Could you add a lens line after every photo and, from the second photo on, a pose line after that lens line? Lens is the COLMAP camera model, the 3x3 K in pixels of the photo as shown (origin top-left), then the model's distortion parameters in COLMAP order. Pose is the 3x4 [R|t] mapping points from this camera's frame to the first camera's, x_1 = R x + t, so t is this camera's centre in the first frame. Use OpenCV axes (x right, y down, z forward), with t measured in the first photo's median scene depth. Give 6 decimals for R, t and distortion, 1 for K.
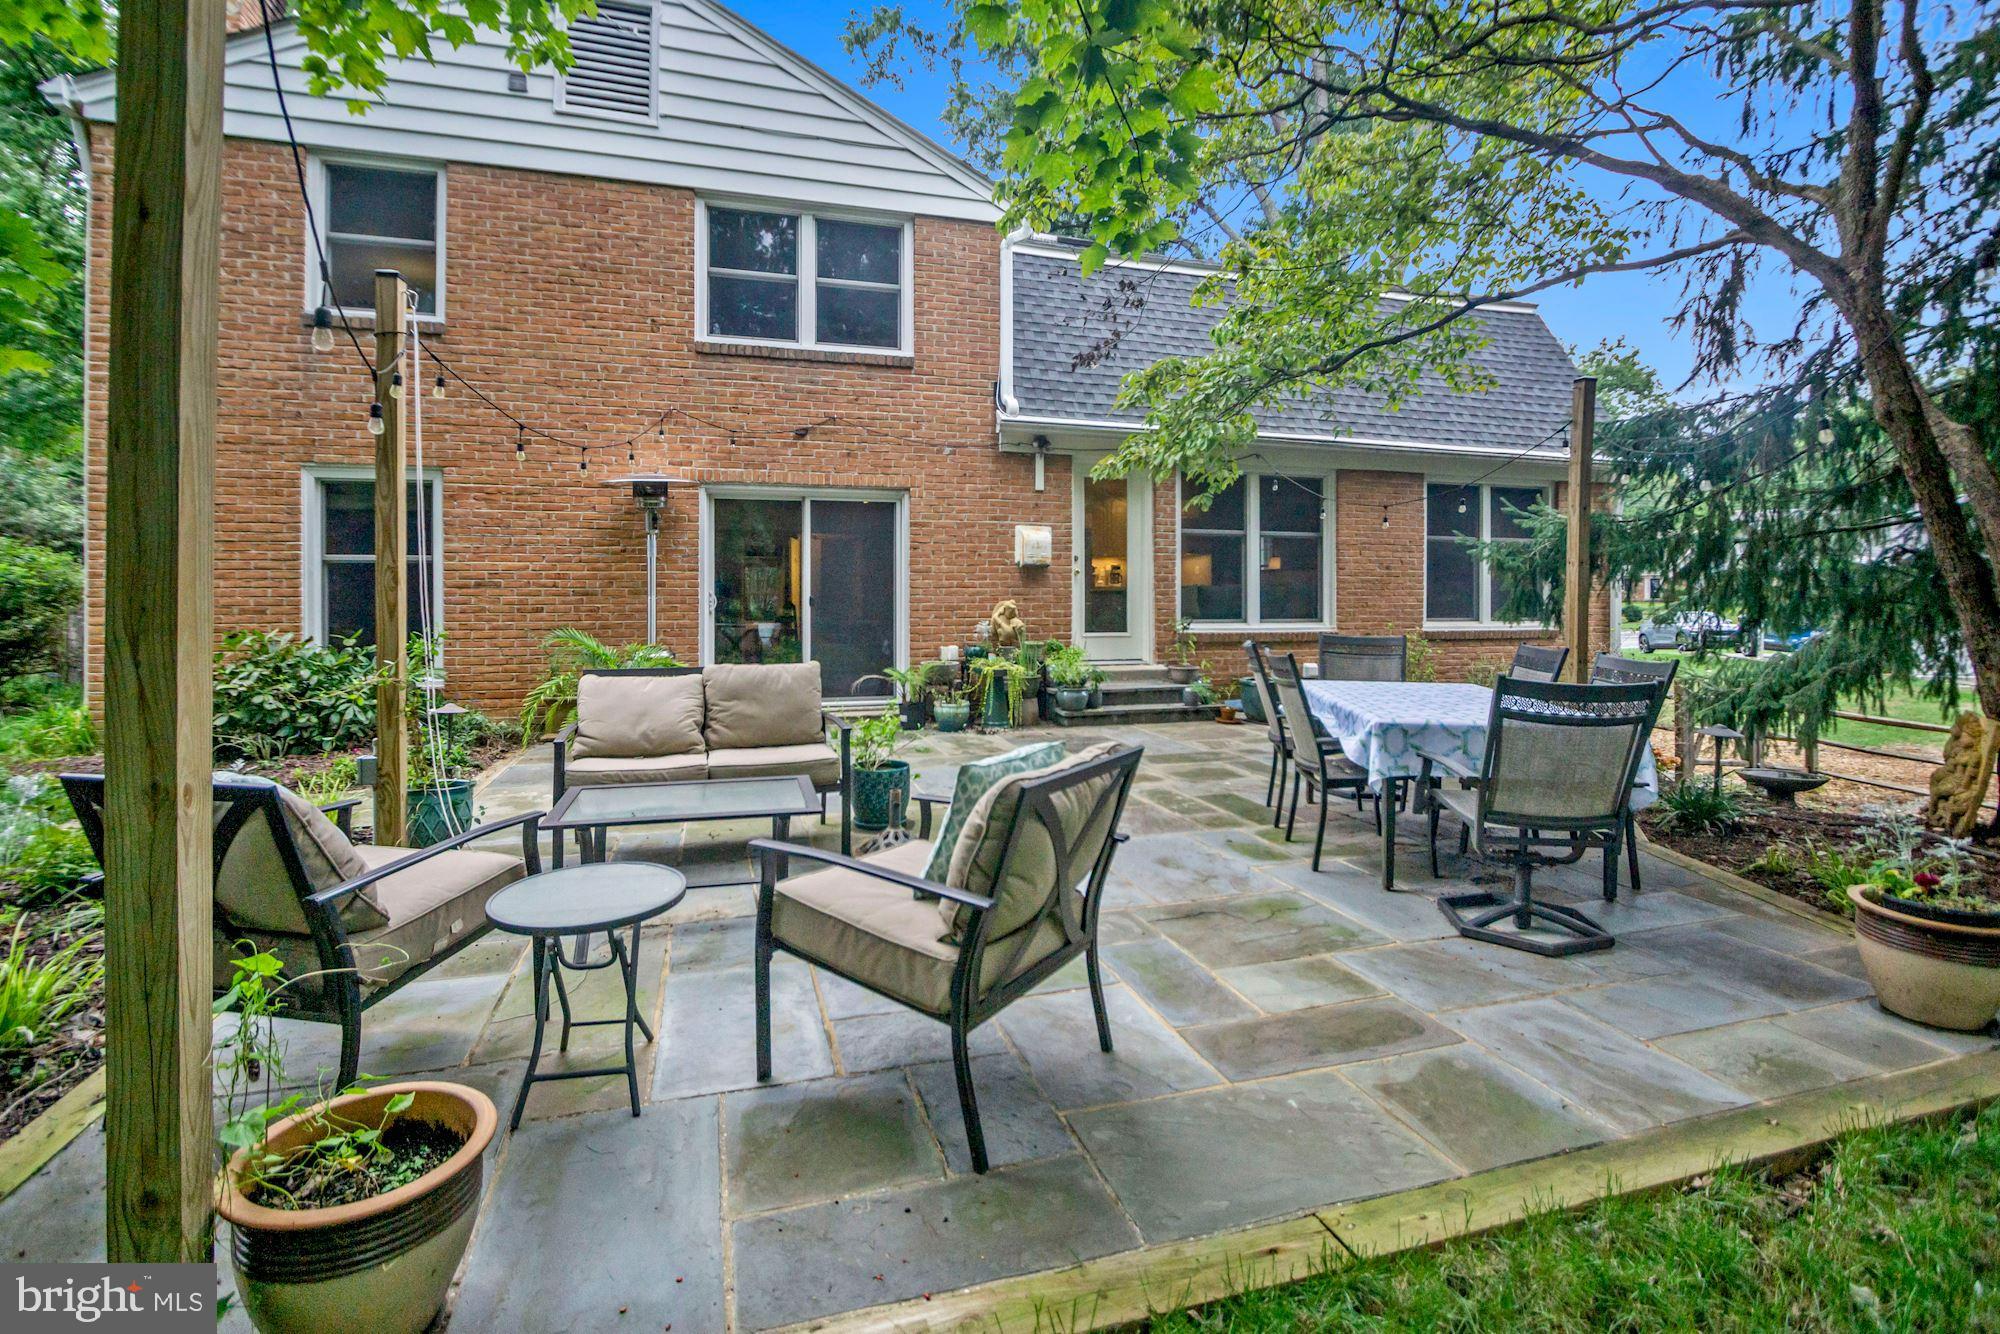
lens RADIAL K [[900.9, 0, 987.3], [0, 900.9, 608.6], [0, 0, 1]] dist [-0.015993, 0.000747]
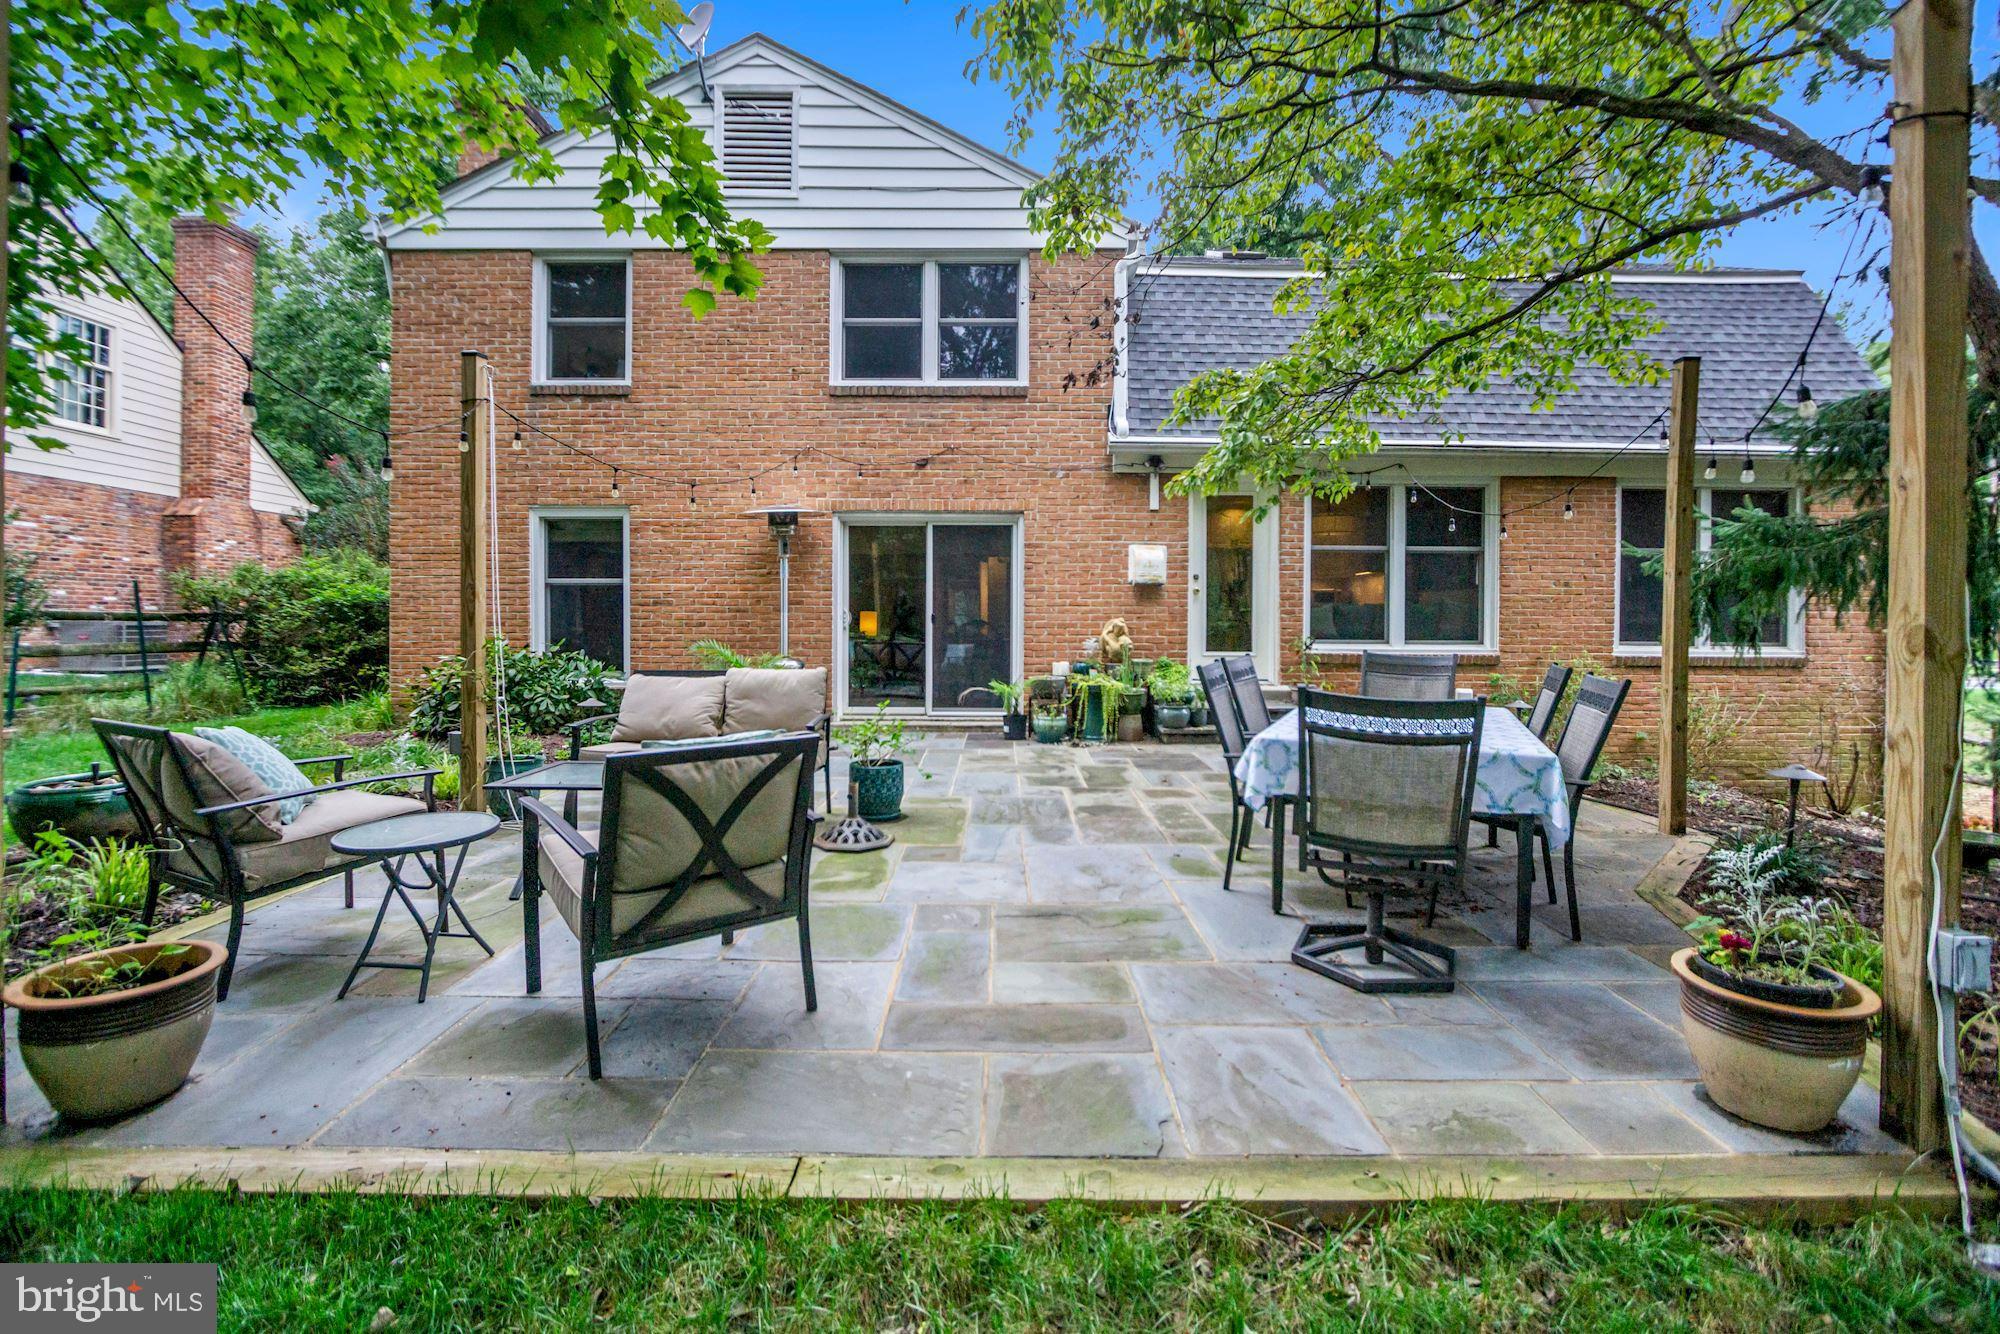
lens RADIAL K [[877.2, 0, 1012.8], [0, 877.2, 643.4], [0, 0, 1]] dist [-0.021361, 0.003847]
pose [[0.959819, 0.011383, -0.280387, 0.203375], [-0.007793, 0.999873, 0.013915, 0.006872], [0.280510, -0.011171, 0.959786, 0.012444]]
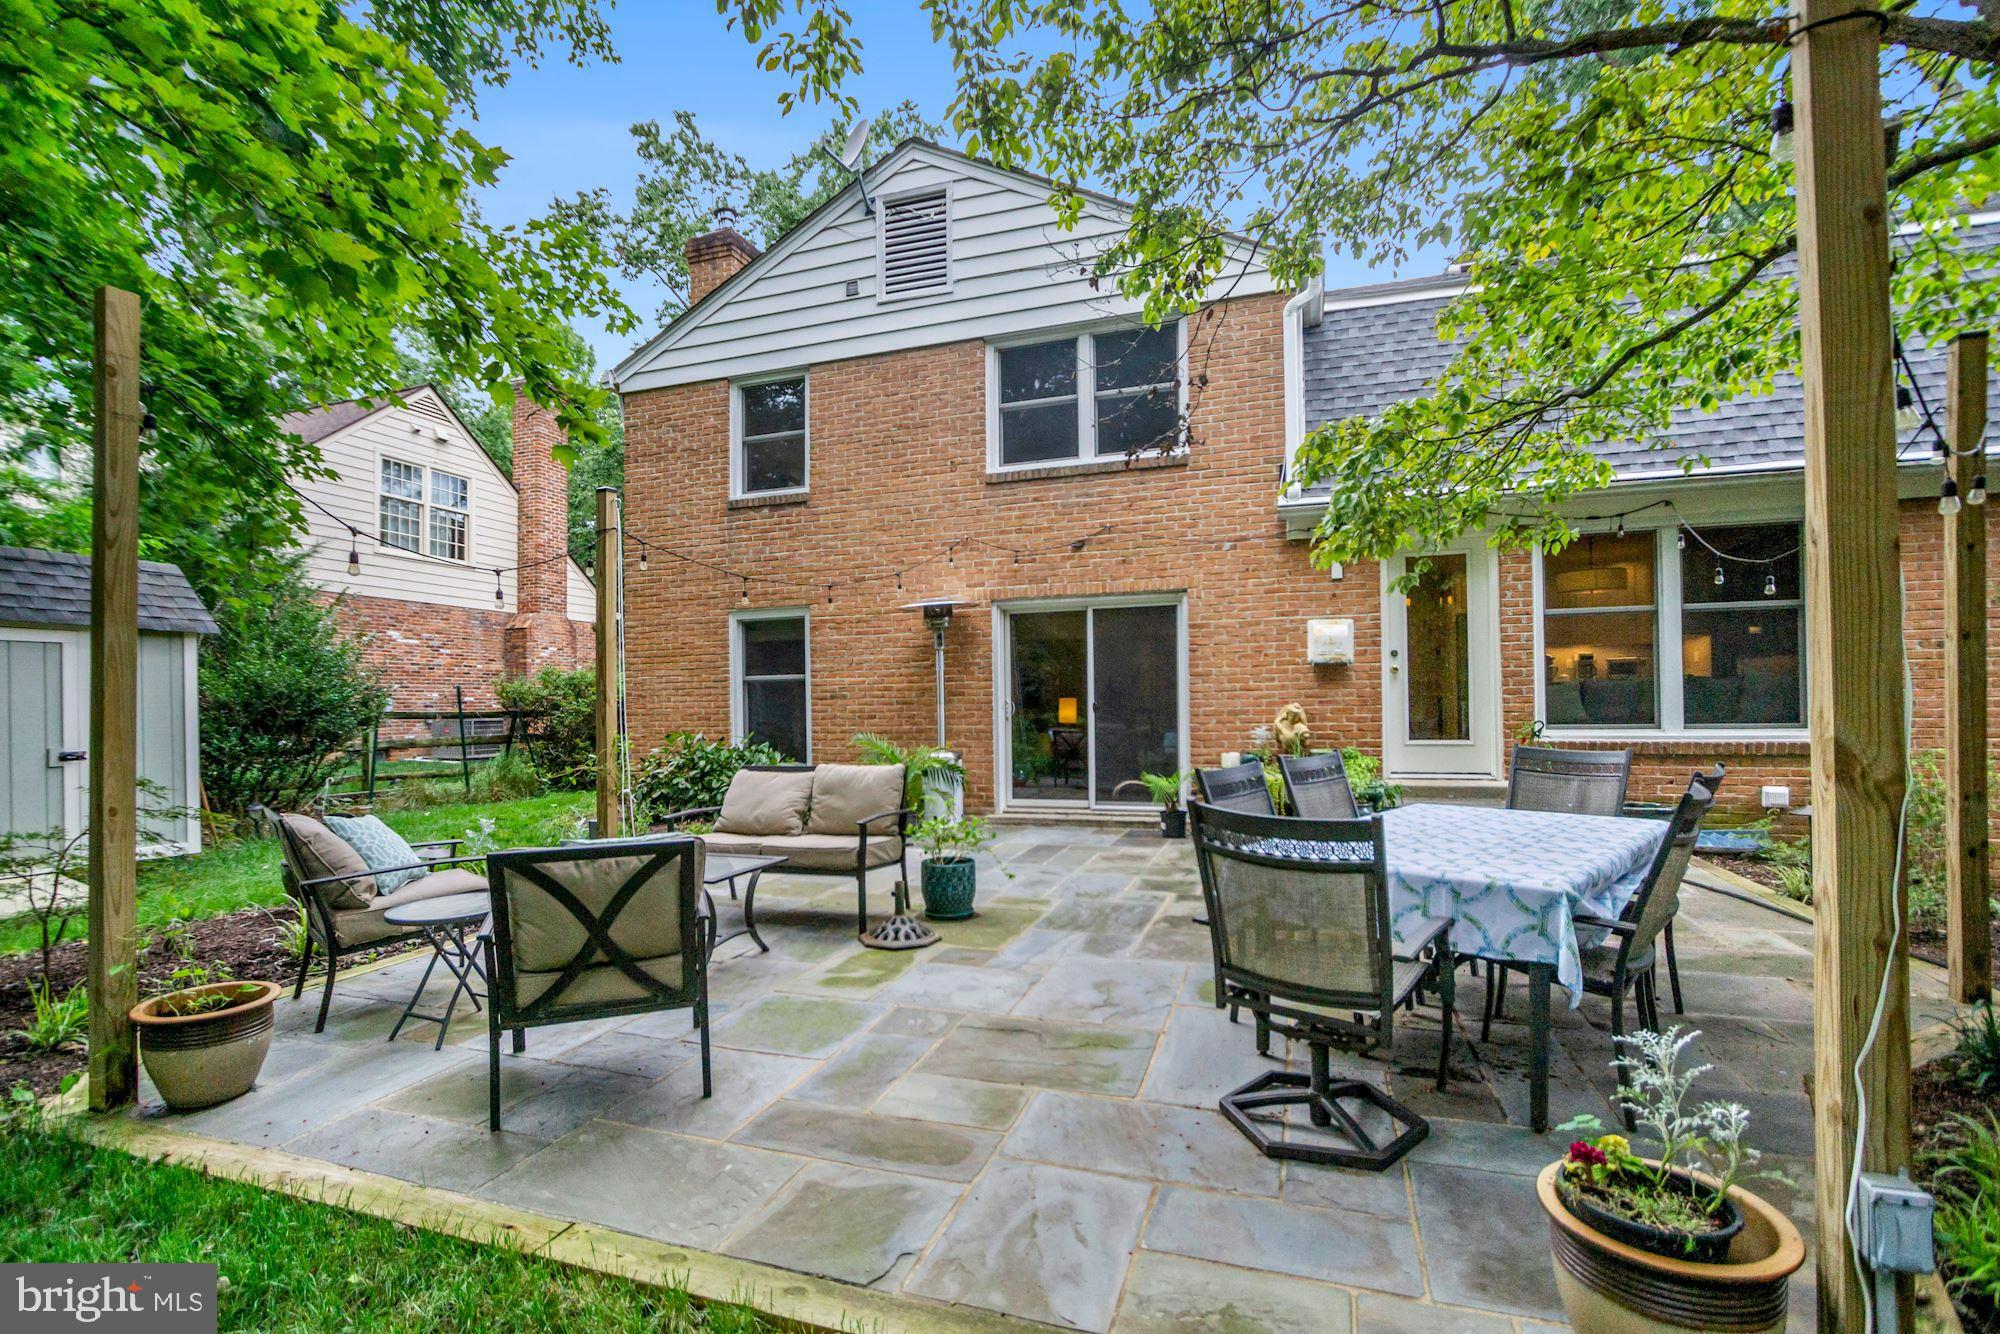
lens RADIAL K [[933.0, 0, 990.9], [0, 933.0, 705.4], [0, 0, 1]] dist [-0.016263, -0.000417]
pose [[0.809481, -0.010398, -0.587054, 0.352768], [0.007946, 0.999946, -0.006754, -0.003533], [0.587092, 0.000802, 0.809520, 0.069533]]
